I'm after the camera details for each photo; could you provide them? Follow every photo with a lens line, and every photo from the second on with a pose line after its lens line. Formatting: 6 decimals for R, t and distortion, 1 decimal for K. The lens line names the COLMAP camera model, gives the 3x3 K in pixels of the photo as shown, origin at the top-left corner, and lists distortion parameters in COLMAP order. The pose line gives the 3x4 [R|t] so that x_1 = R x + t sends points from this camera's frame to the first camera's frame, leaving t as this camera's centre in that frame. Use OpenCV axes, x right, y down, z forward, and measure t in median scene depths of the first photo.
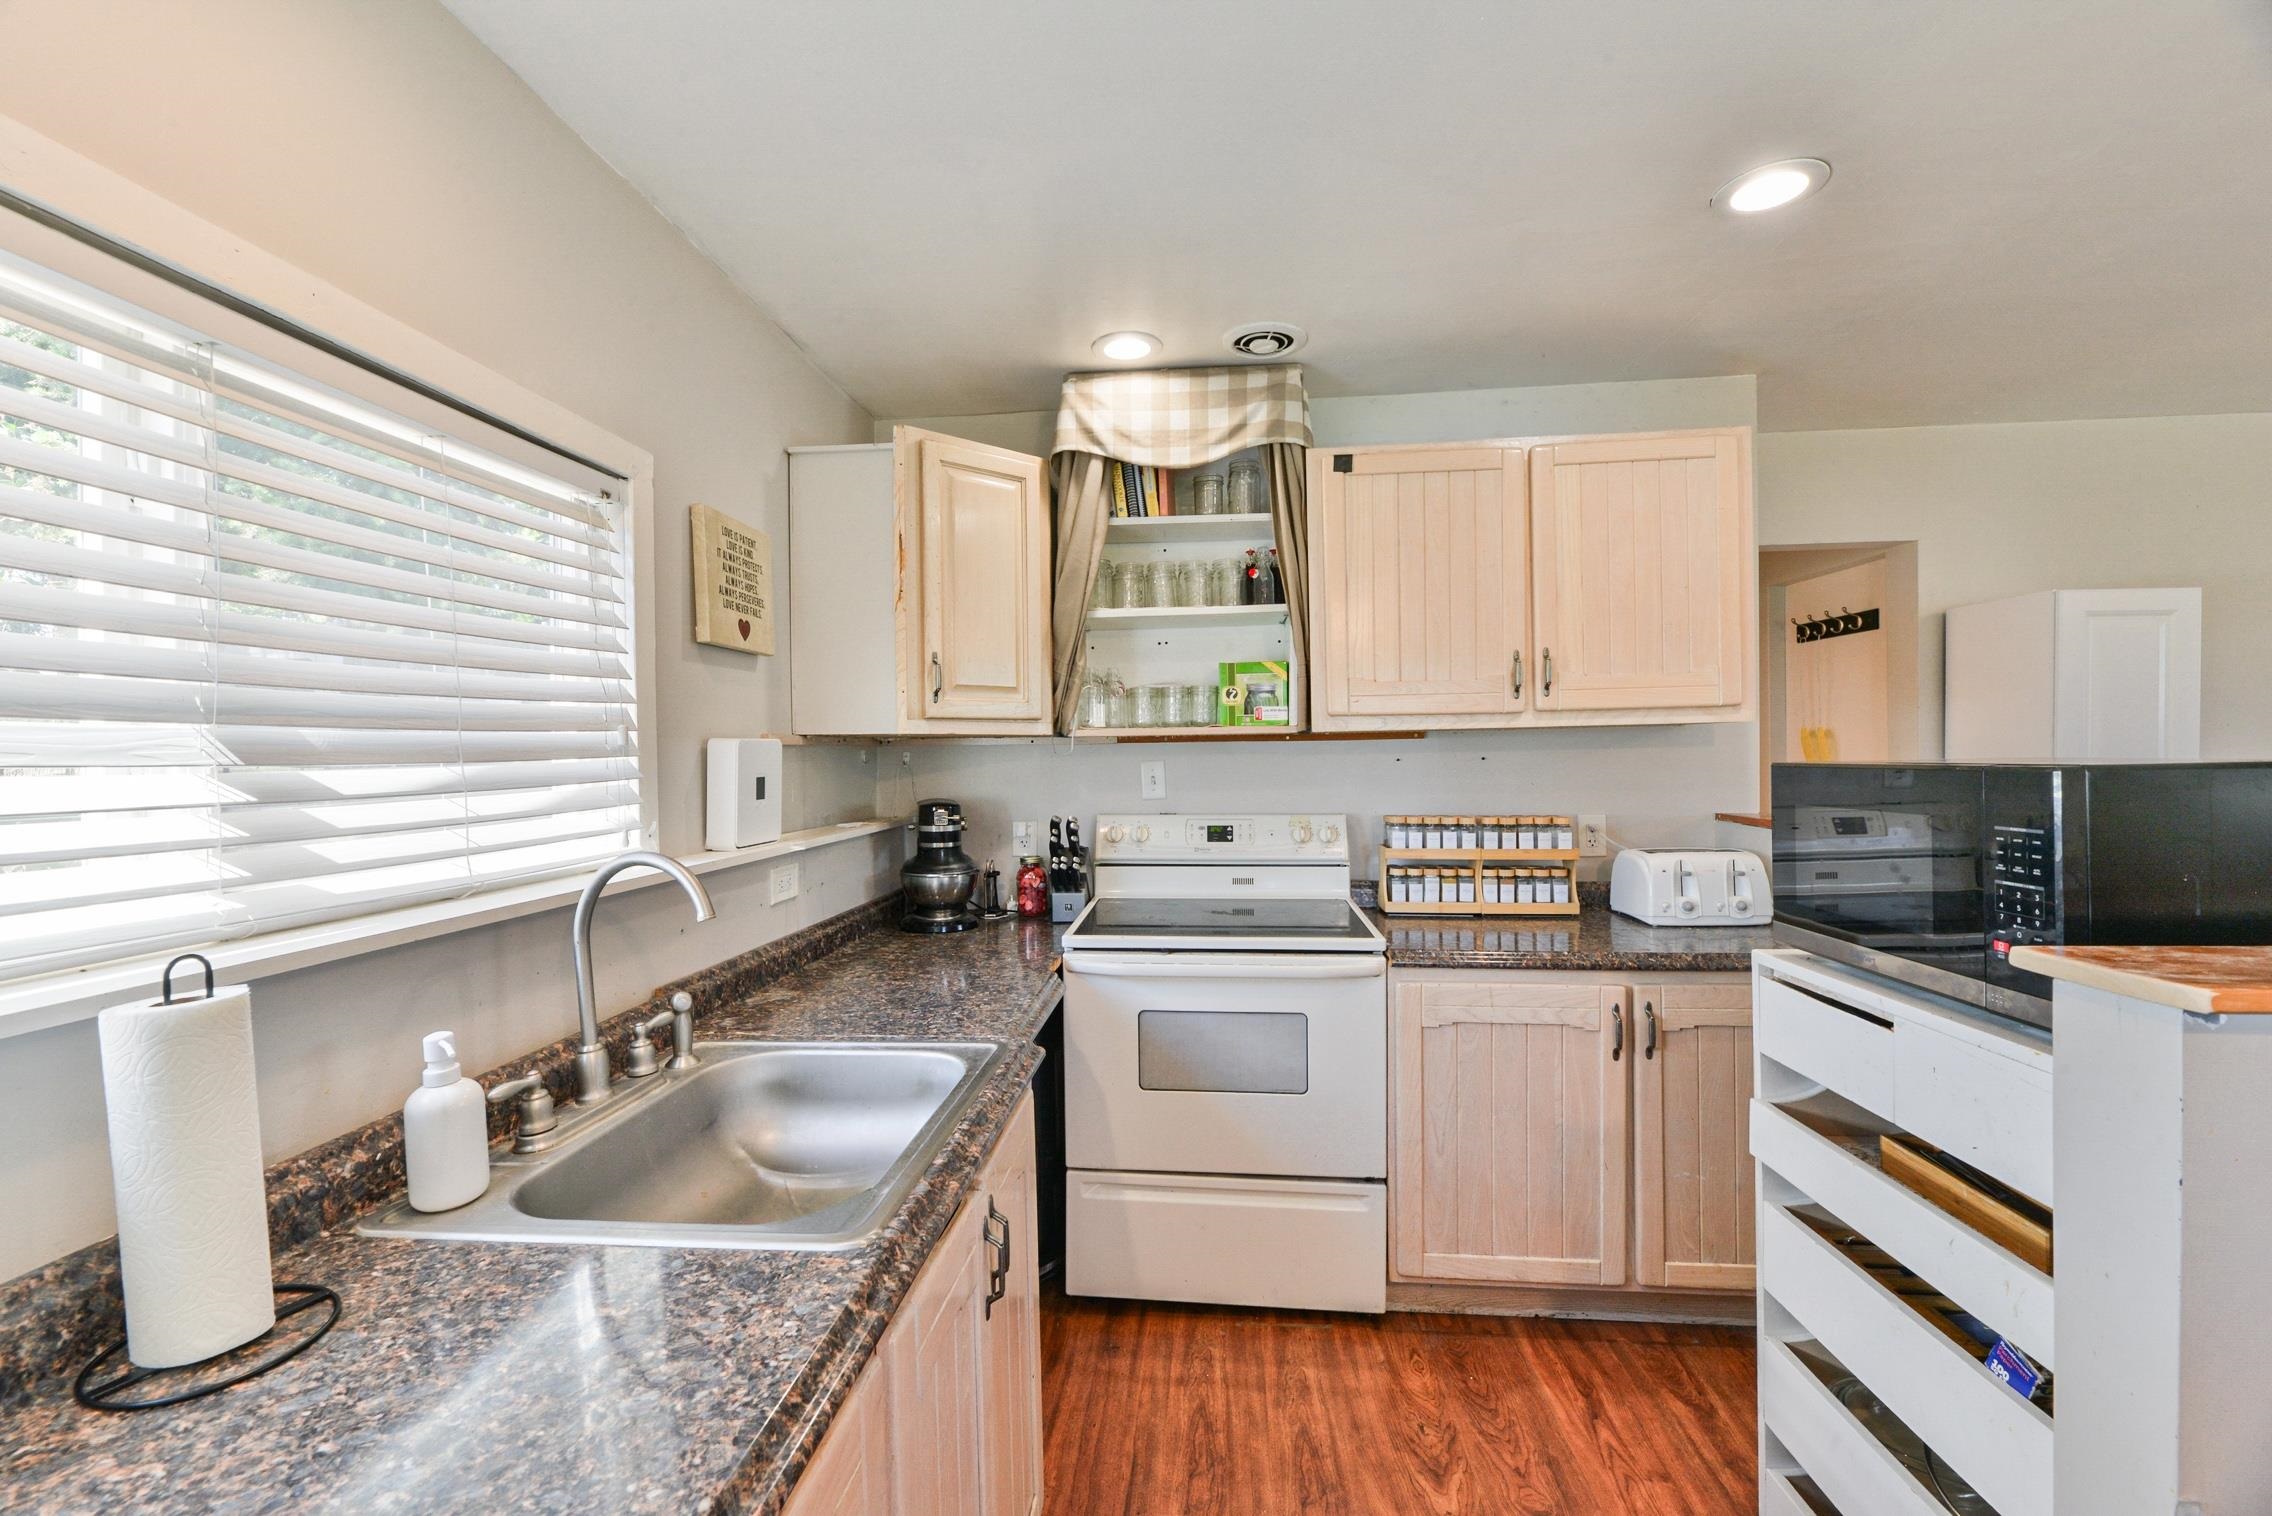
lens RADIAL K [[928.9, 0, 1124.7], [0, 928.9, 752.9], [0, 0, 1]] dist [0.008484, -0.000243]
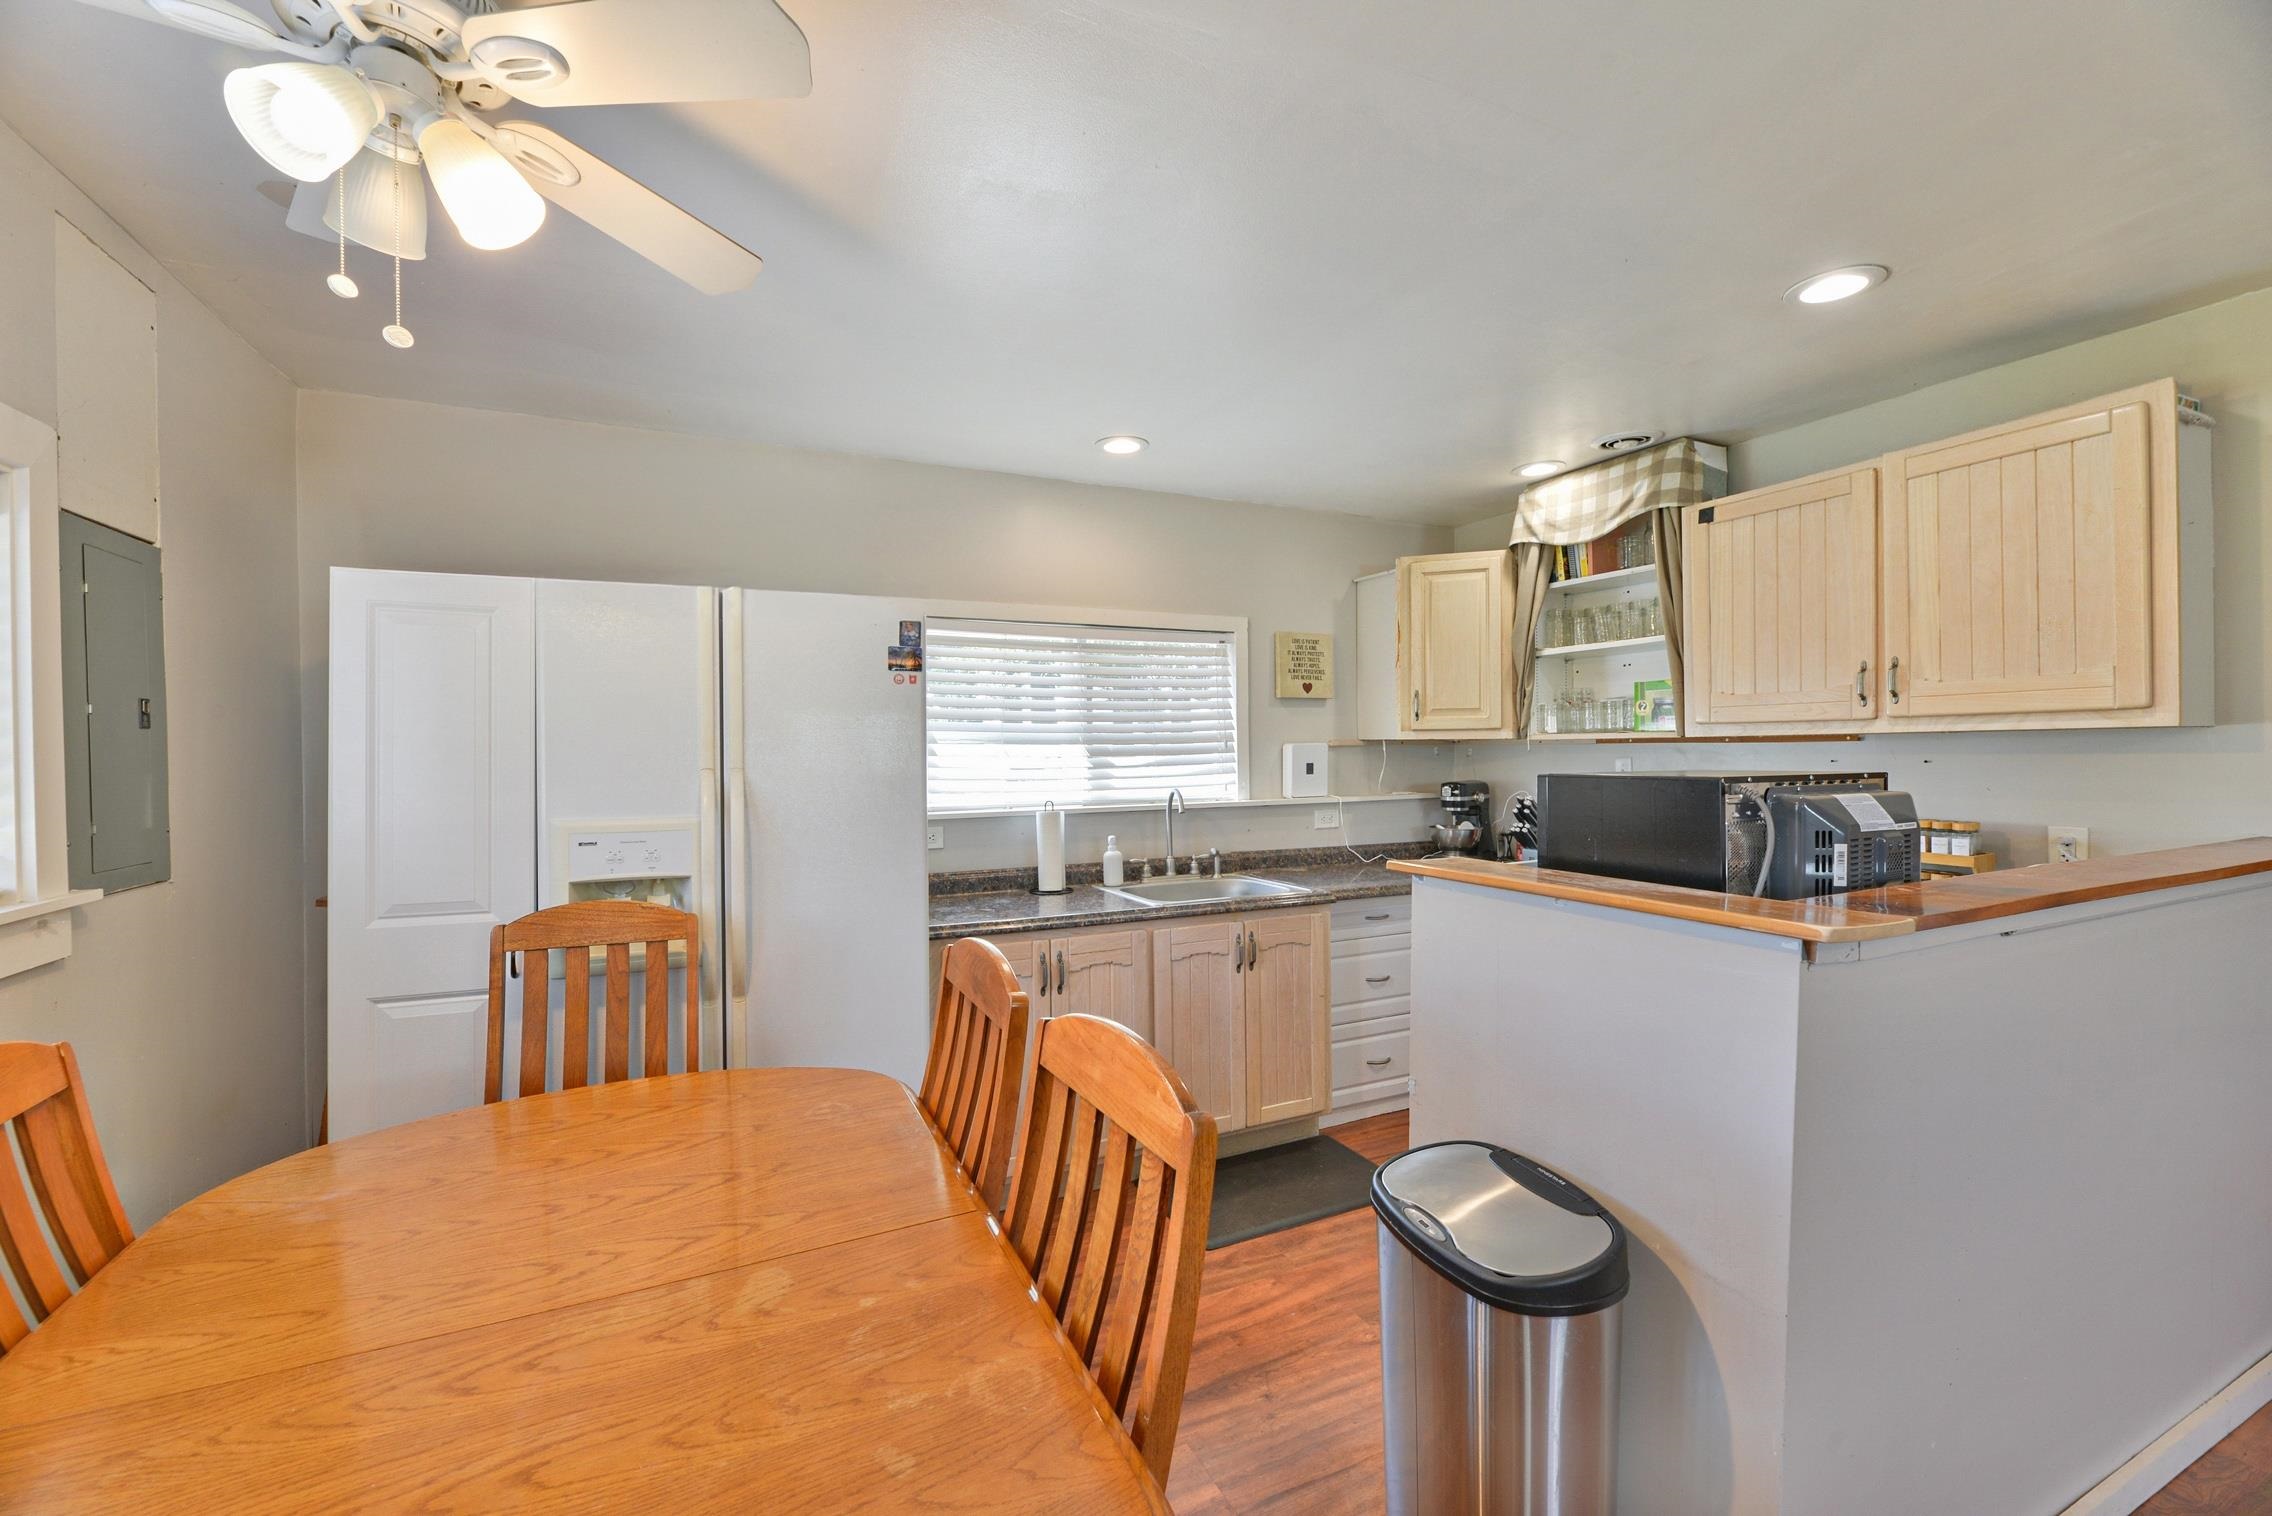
lens RADIAL K [[928.9, 0, 1124.7], [0, 928.9, 752.9], [0, 0, 1]] dist [0.008484, -0.000243]
pose [[0.505129, 0.014758, -0.862918, 0.904915], [0.003431, 0.999812, 0.019108, -0.028028], [0.863037, -0.012613, 0.504983, -0.272045]]
